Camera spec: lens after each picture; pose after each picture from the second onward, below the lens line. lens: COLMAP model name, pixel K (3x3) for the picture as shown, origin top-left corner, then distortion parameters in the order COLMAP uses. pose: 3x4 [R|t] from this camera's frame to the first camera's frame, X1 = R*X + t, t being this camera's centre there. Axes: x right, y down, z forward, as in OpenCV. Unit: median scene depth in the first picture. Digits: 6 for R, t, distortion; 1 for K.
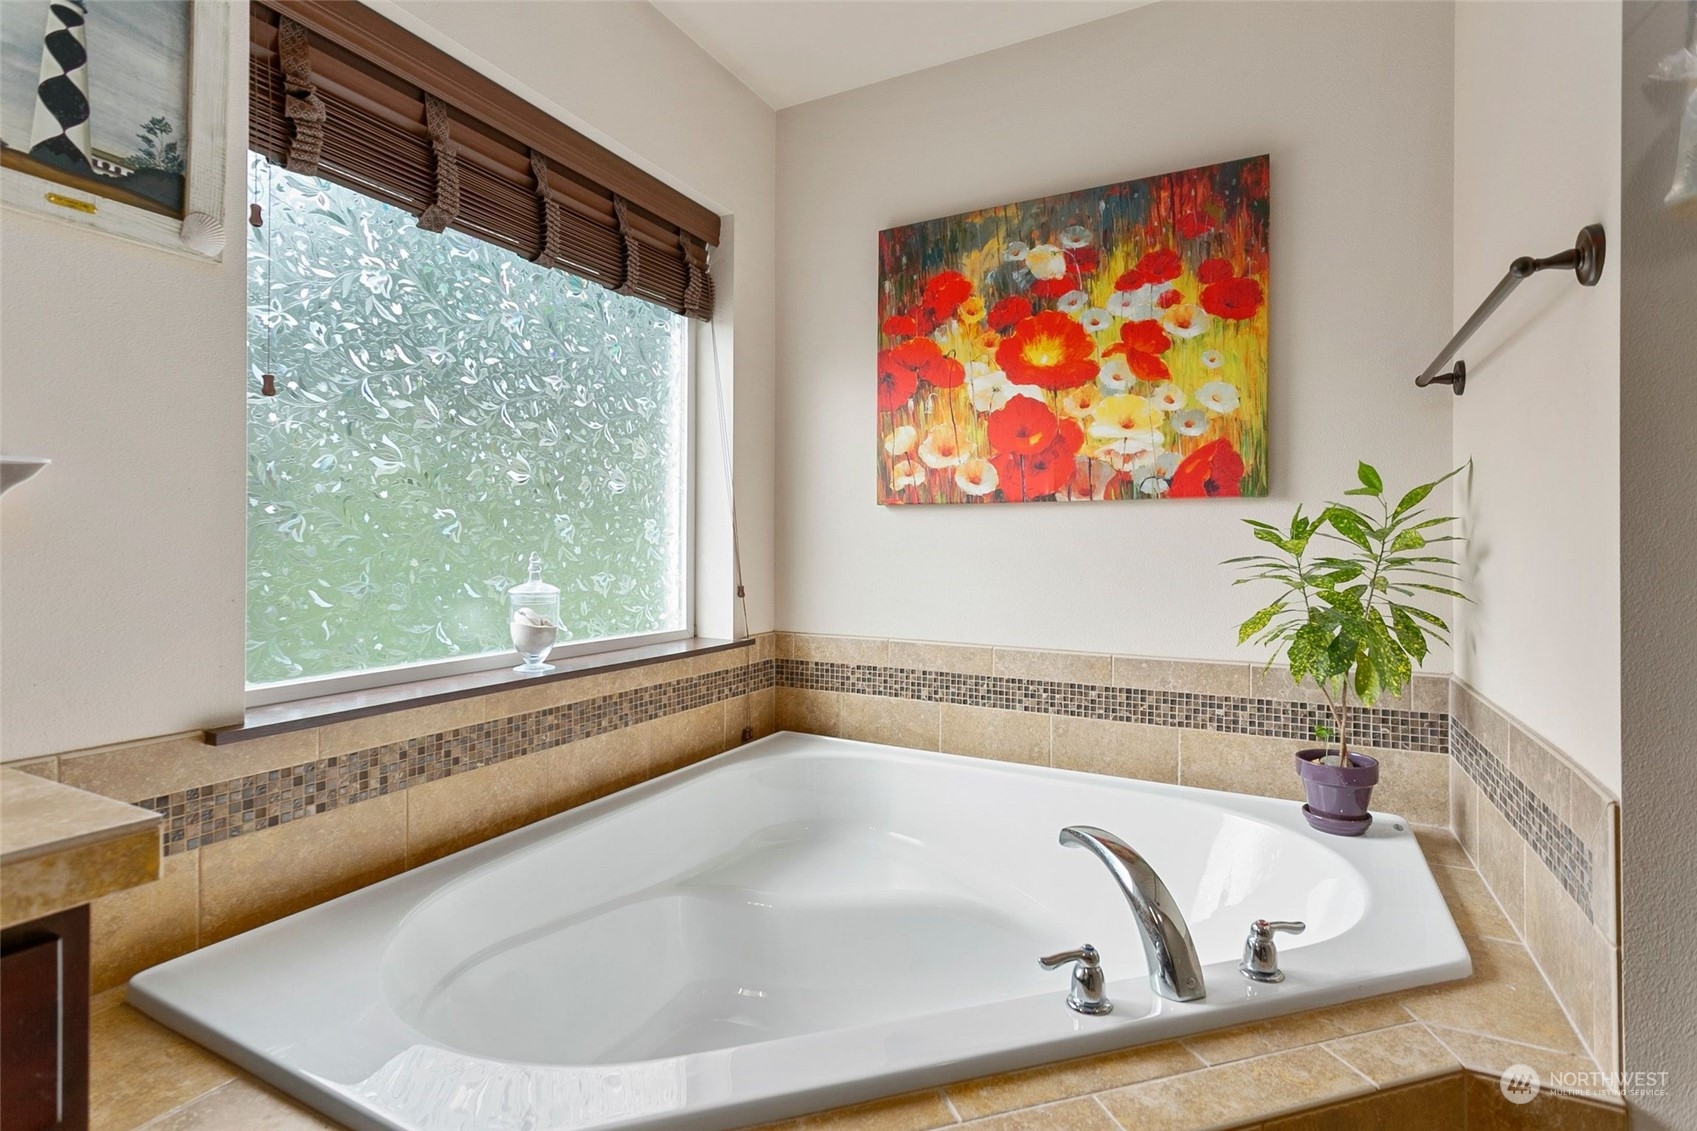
lens RADIAL K [[819.5, 0, 843.6], [0, 819.5, 541.3], [0, 0, 1]] dist [0.000954, 0.002394]
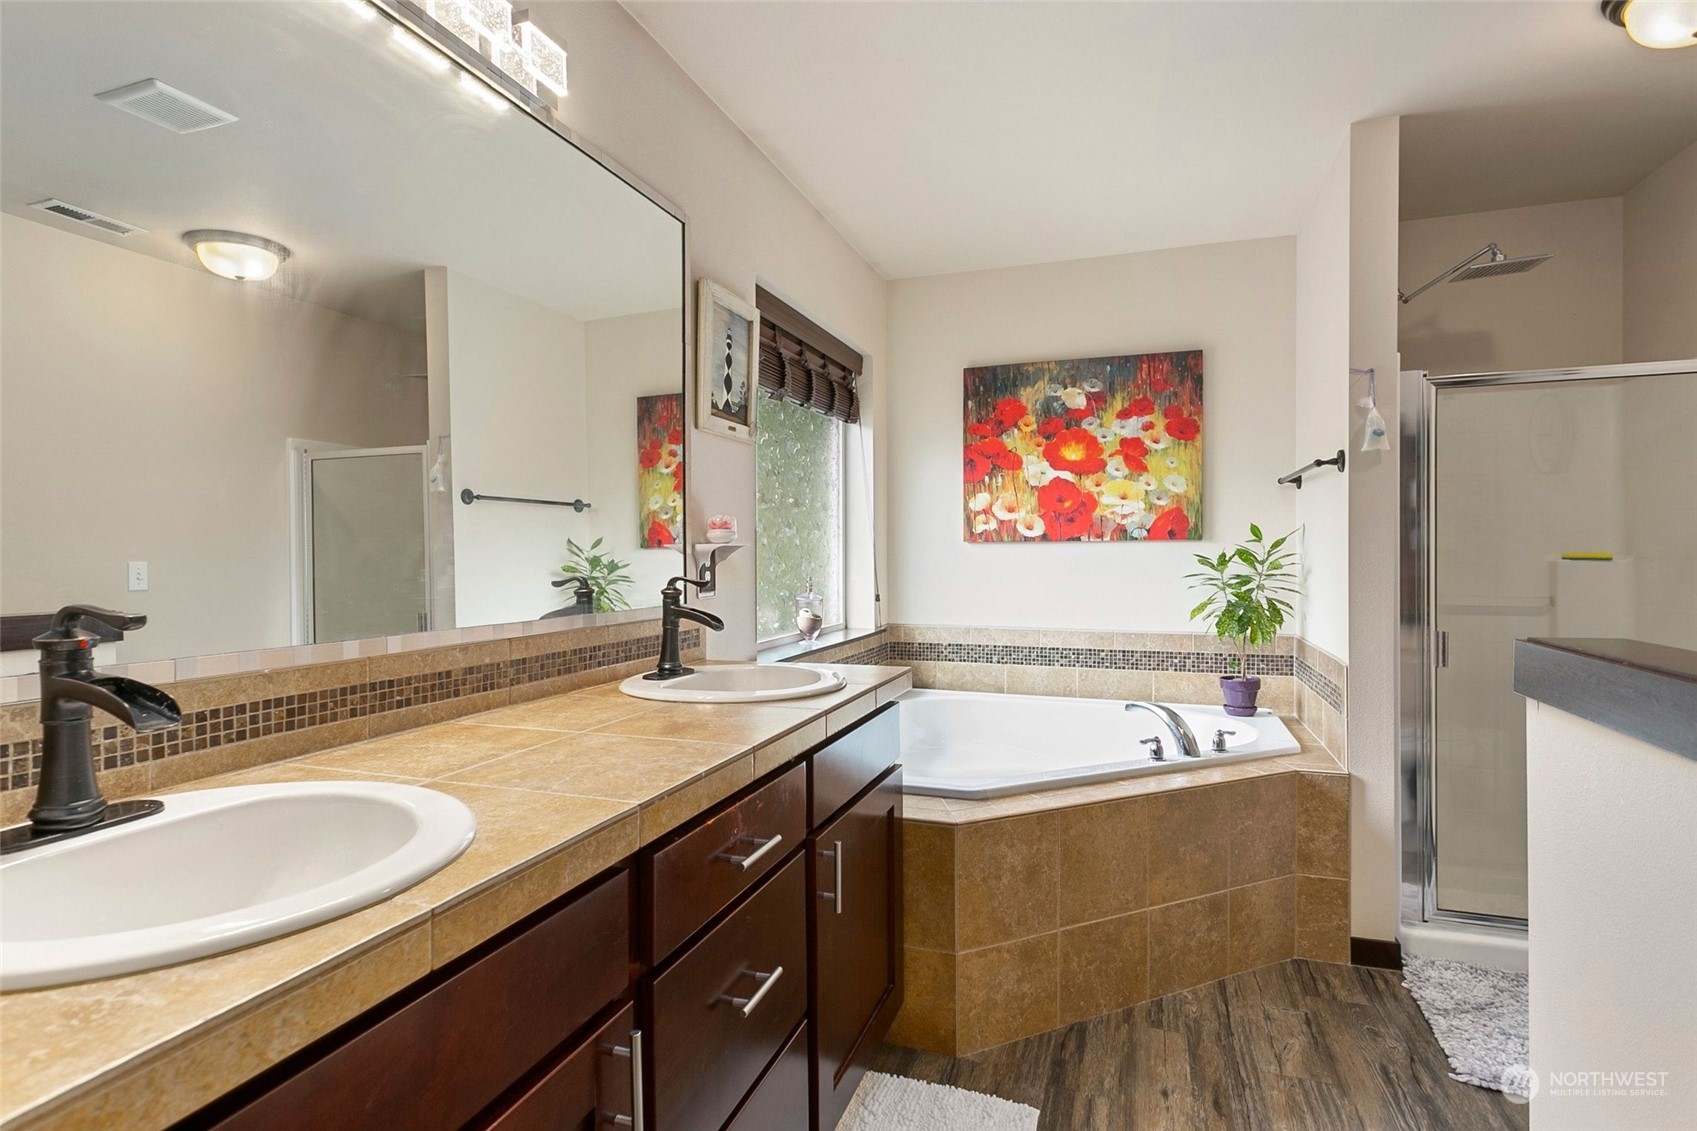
lens RADIAL K [[819.5, 0, 849.6], [0, 819.5, 562.9], [0, 0, 1]] dist [0.000954, 0.002394]
pose [[0.991254, -0.010750, 0.131527, -0.459612], [0.008632, 0.999824, 0.016660, -0.038052], [-0.131683, -0.015379, 0.991173, -0.644730]]
